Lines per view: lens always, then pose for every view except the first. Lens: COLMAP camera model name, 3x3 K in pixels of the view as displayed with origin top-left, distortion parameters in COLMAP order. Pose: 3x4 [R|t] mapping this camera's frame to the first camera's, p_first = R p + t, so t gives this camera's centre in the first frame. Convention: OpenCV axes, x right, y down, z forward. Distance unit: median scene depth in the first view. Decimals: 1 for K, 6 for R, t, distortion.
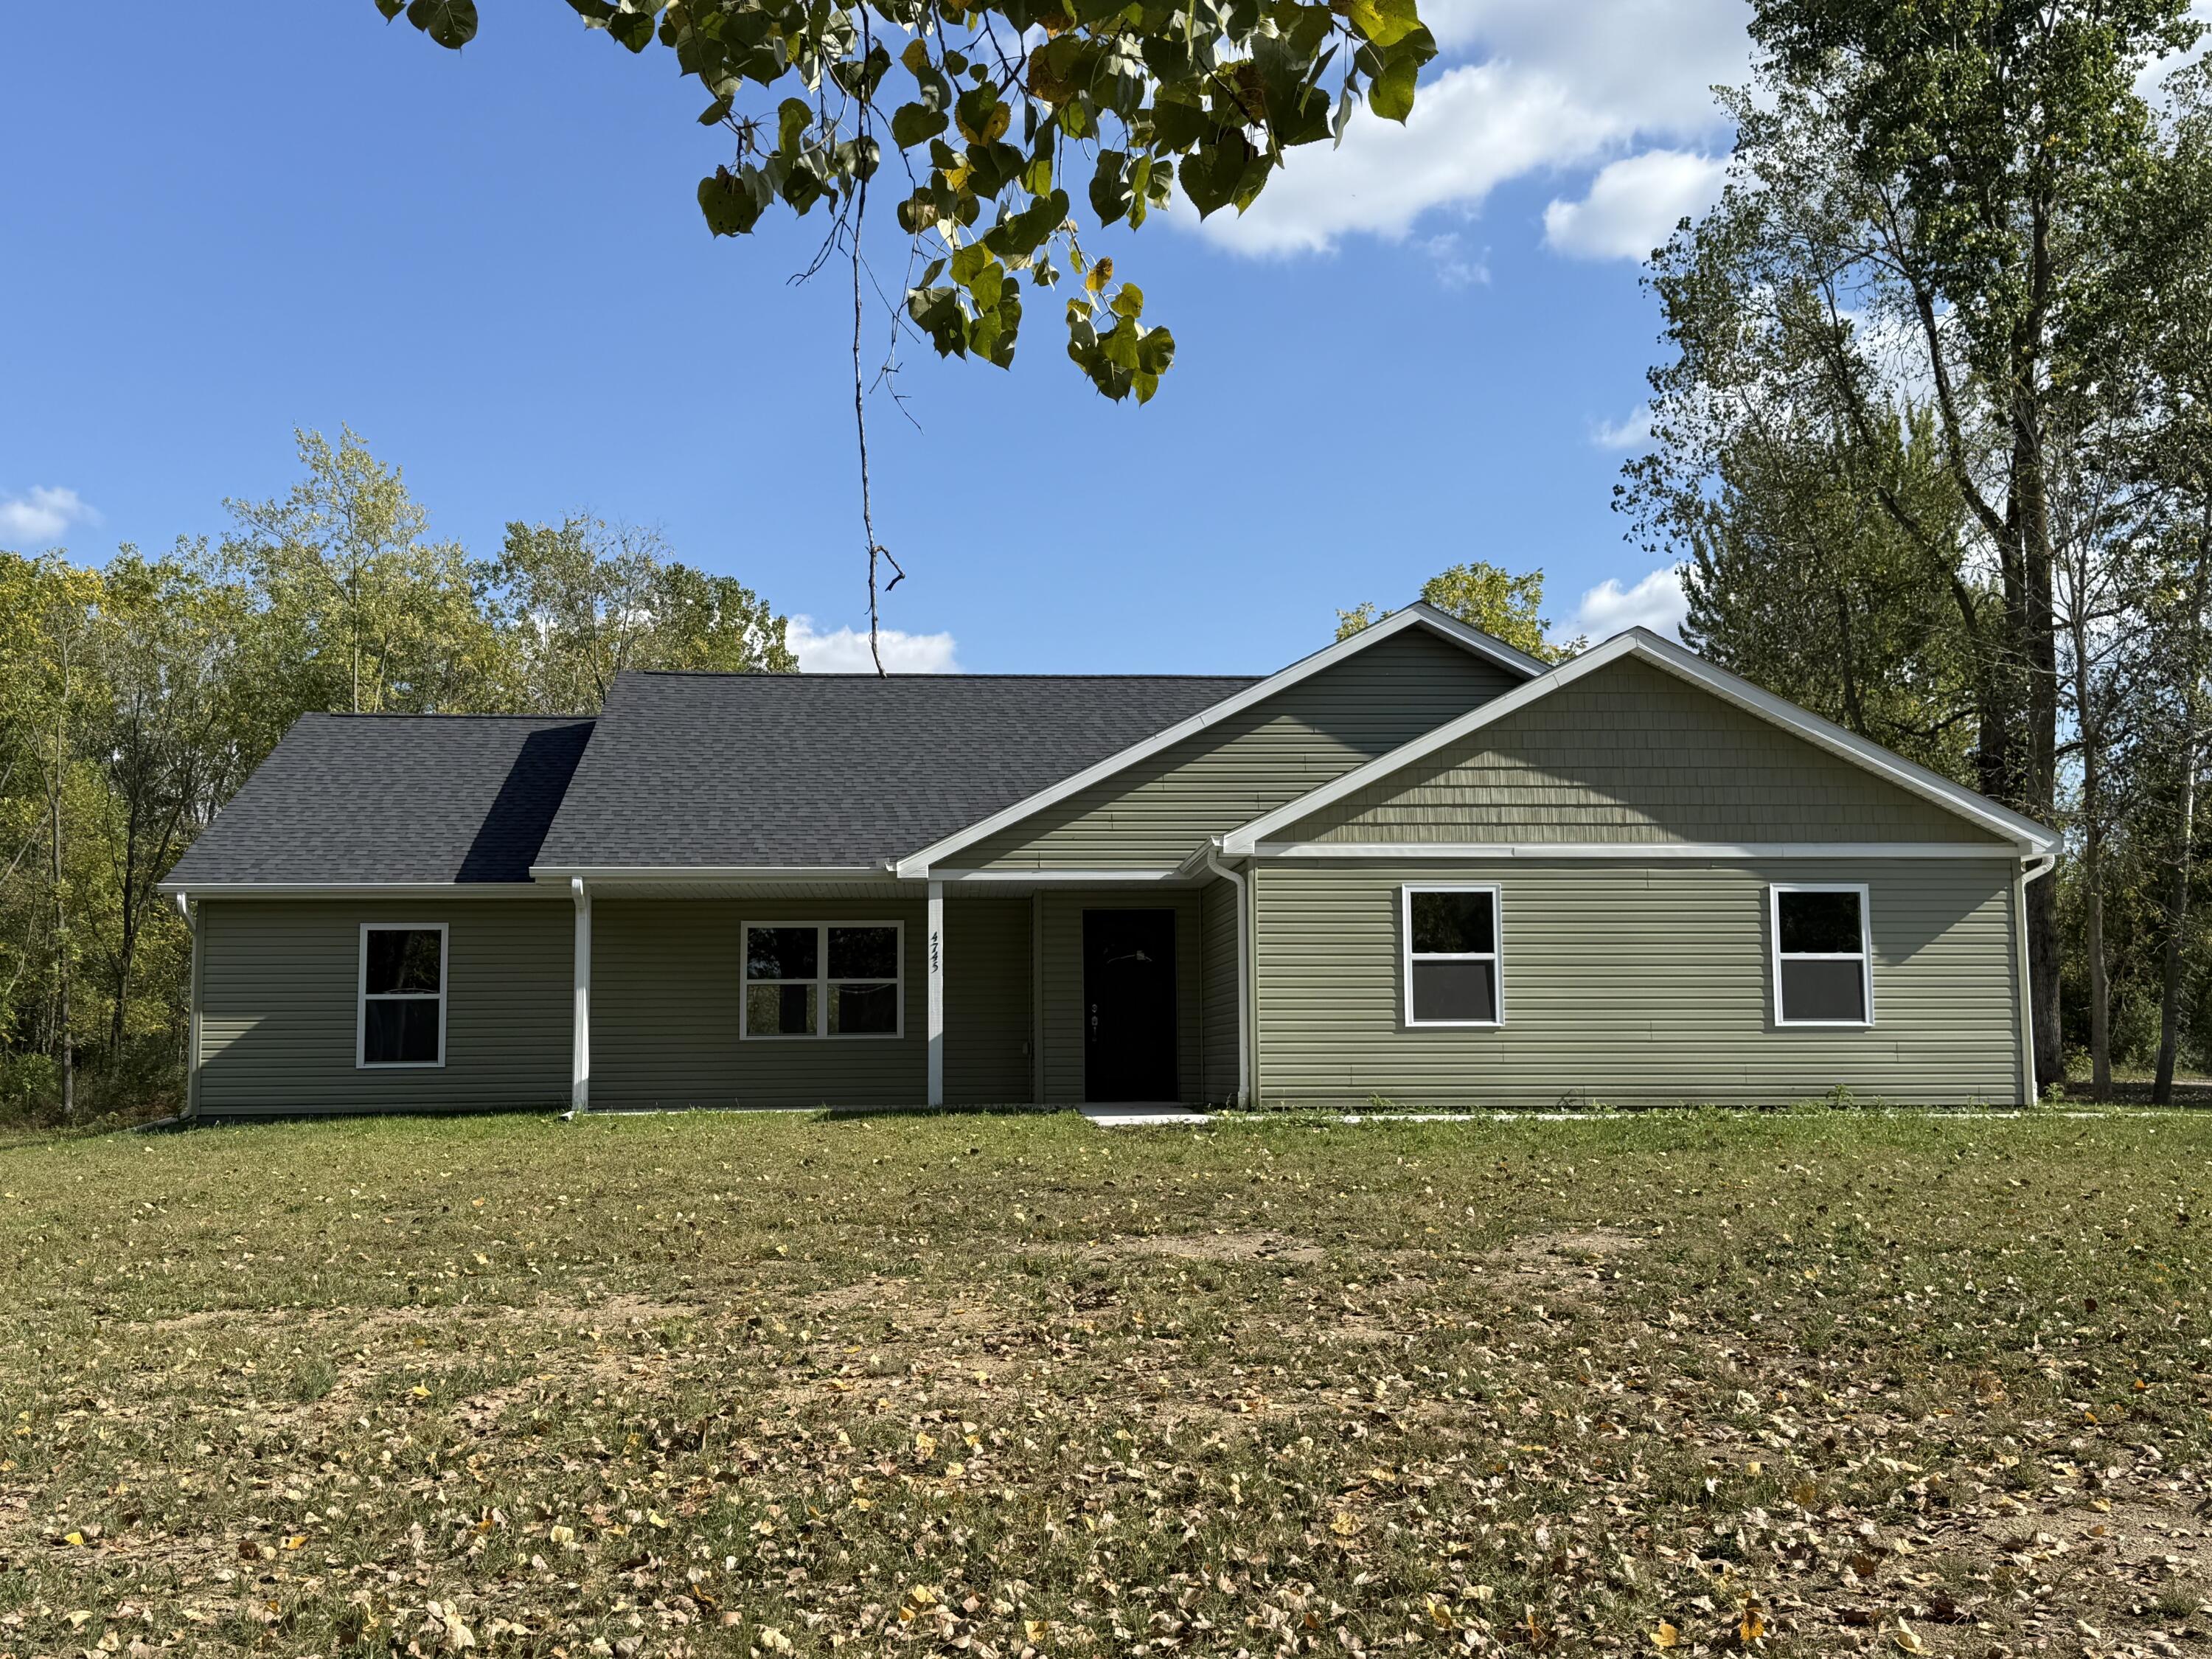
lens RADIAL K [[2366.1, 0, 1102.3], [0, 2366.1, 808.9], [0, 0, 1]] dist [0.066433, 0.000000]
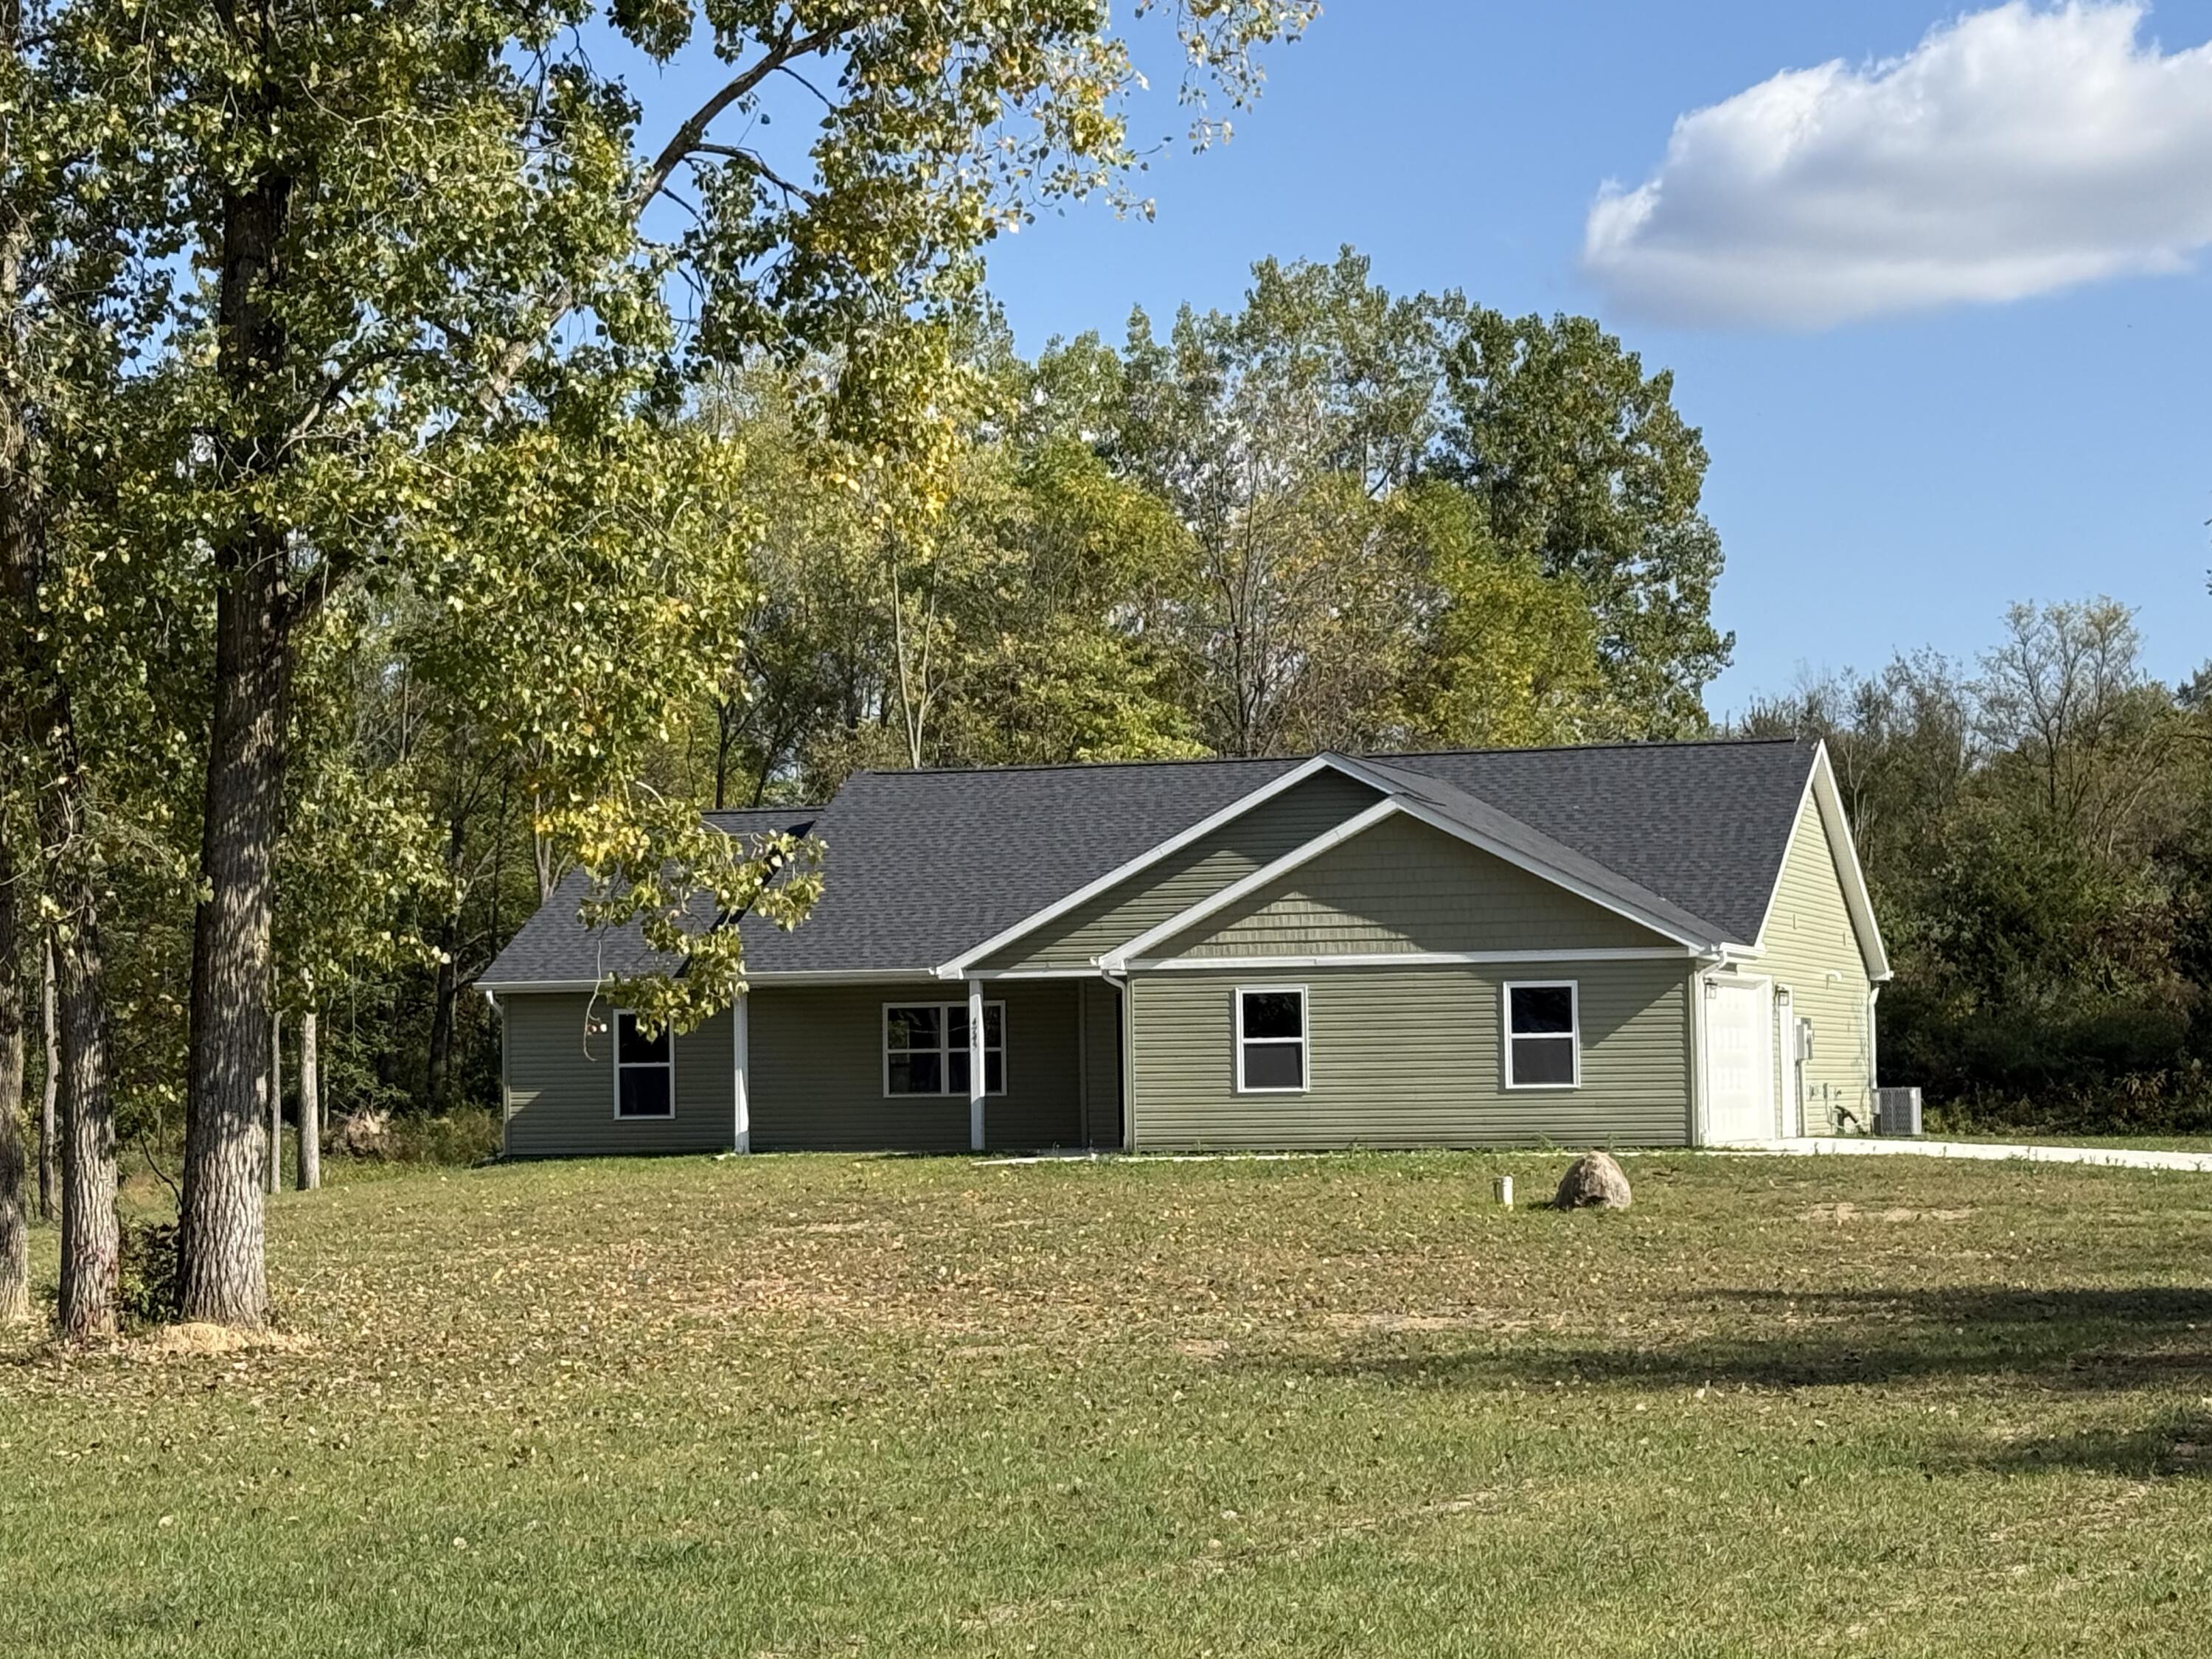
lens RADIAL K [[4862.4, 0, 1117.3], [0, 4862.4, 822.2], [0, 0, 1]] dist [0.120374, 0.000000]
pose [[0.930584, -0.027734, -0.365026, 1.065591], [0.051560, 0.997116, 0.055684, -0.218028], [0.362429, -0.070640, 0.929331, -1.584711]]
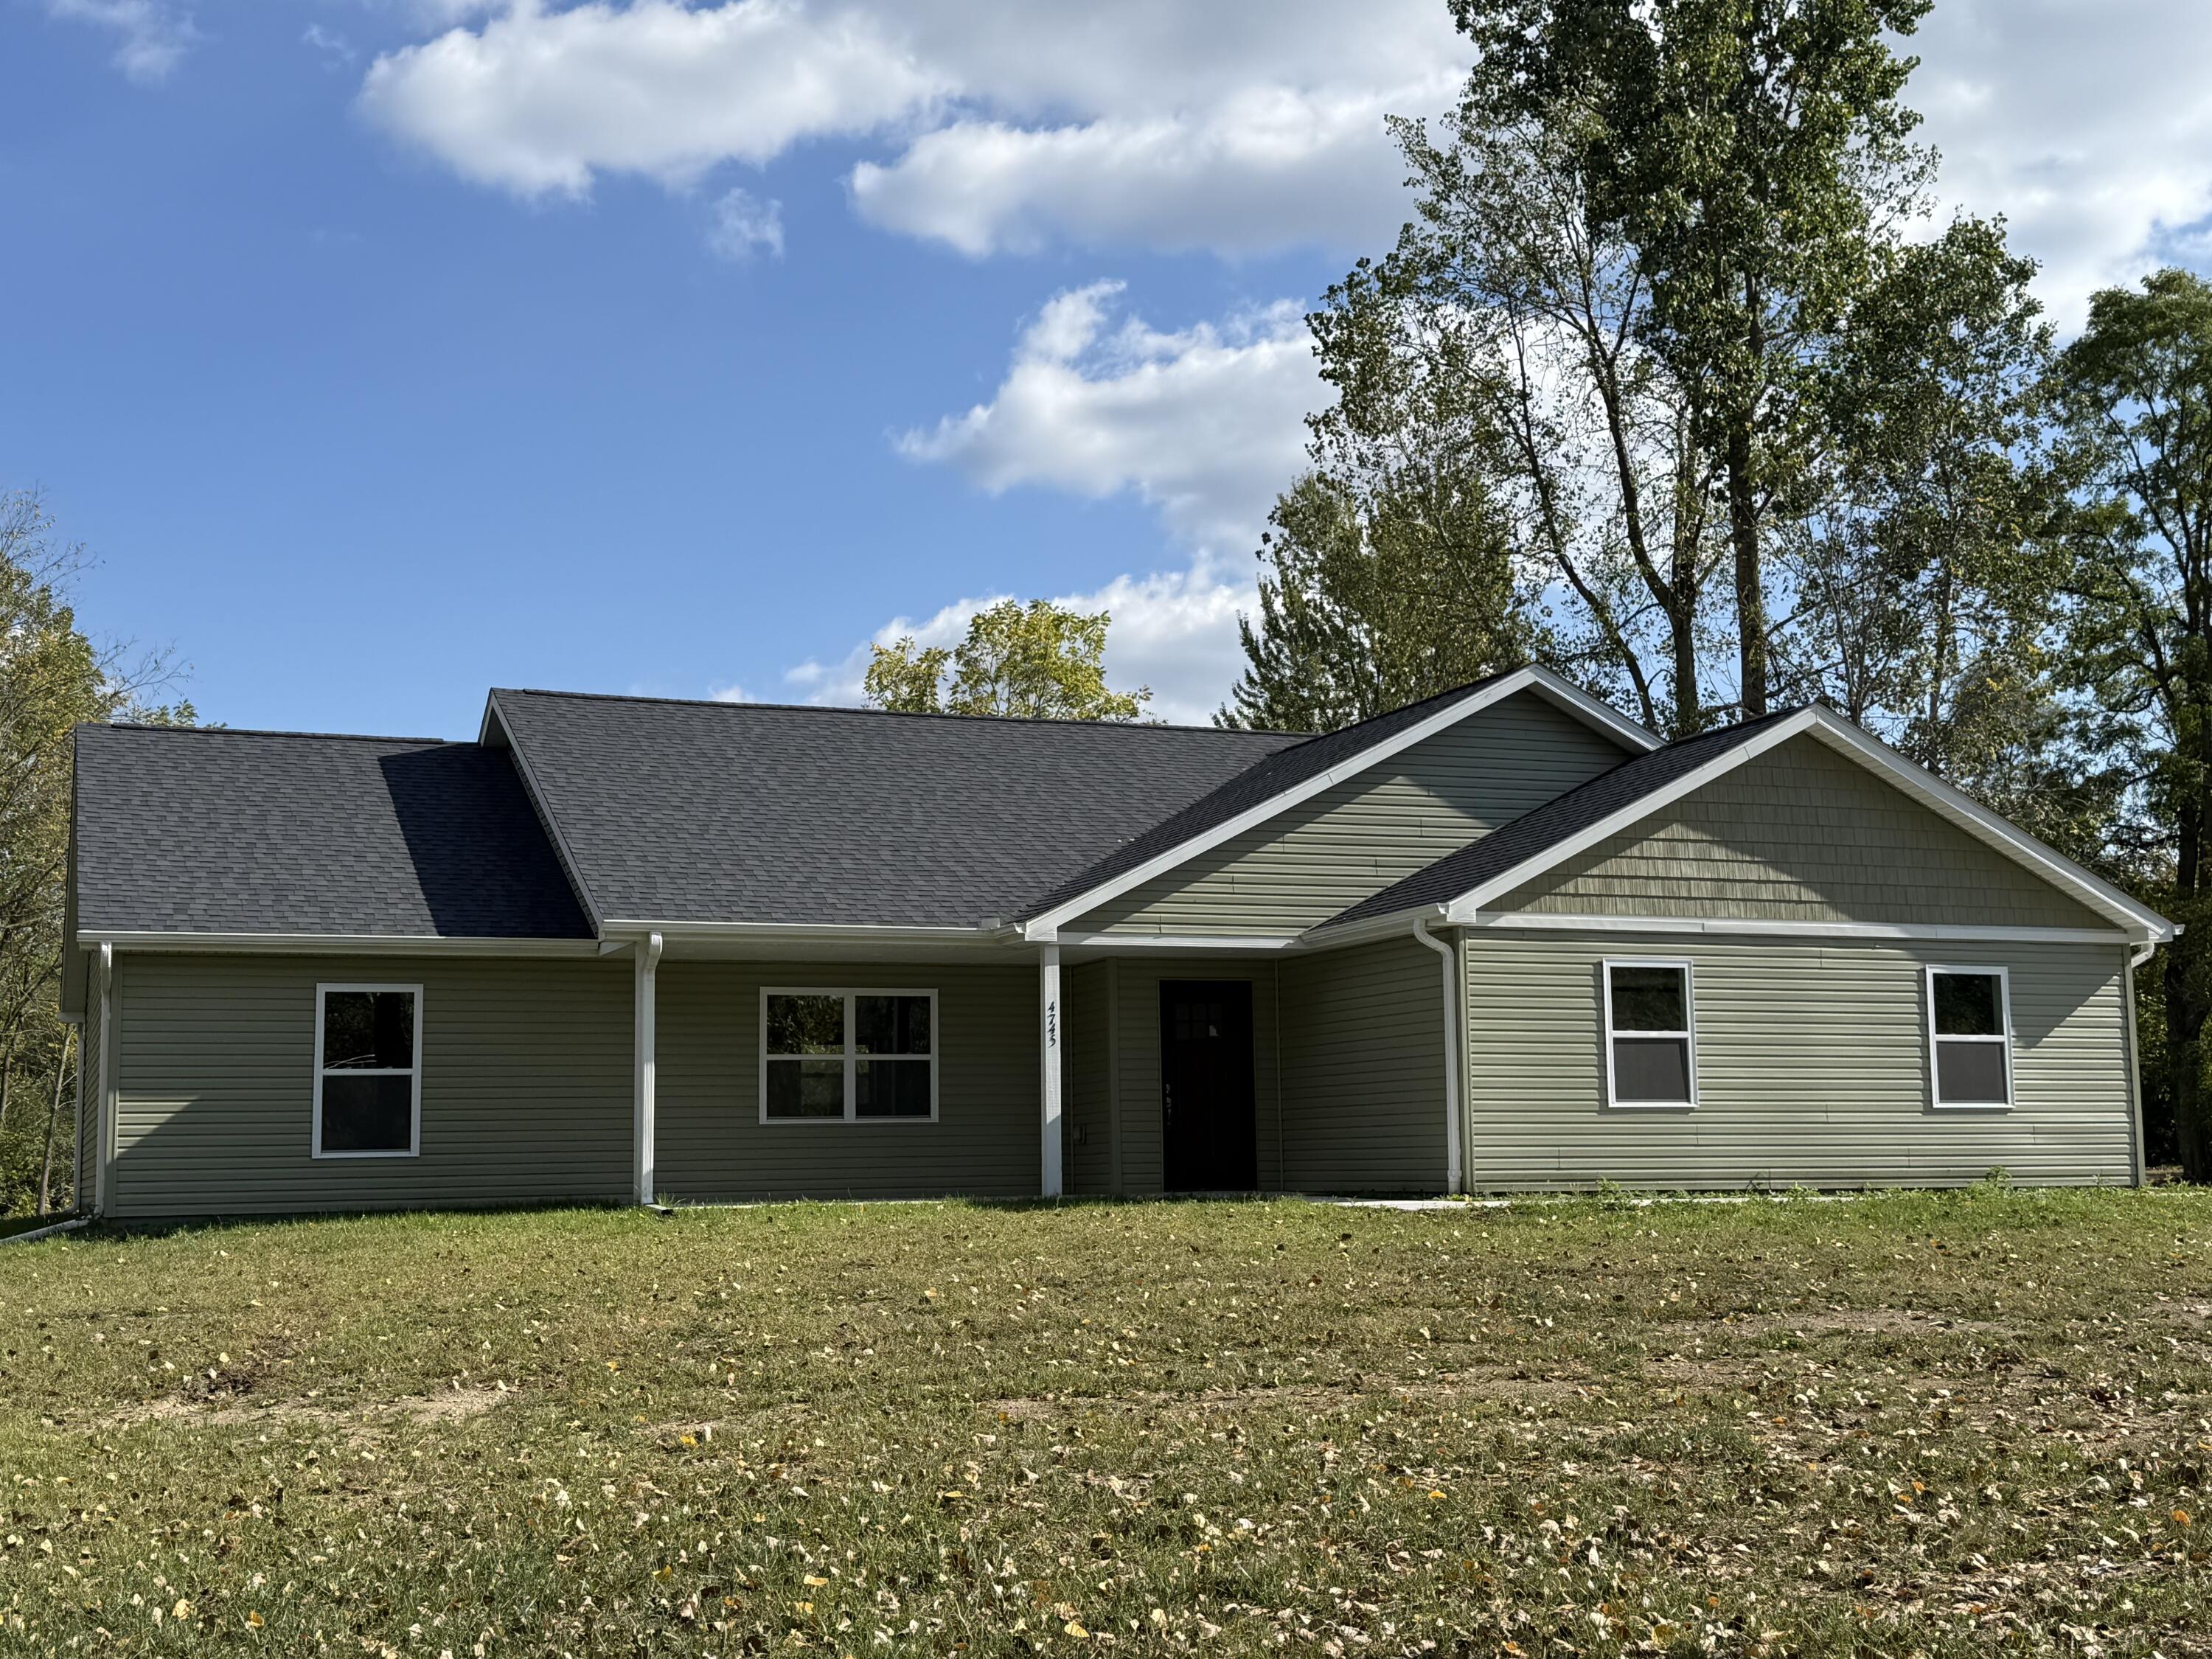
lens RADIAL K [[2743.0, 0, 1085.6], [0, 2743.0, 846.0], [0, 0, 1]] dist [0.127020, 0.000000]
pose [[0.951128, 0.030368, 0.307301, -0.409560], [-0.027381, 0.999527, -0.014027, 0.007561], [-0.307581, 0.004927, 0.951509, 0.001622]]
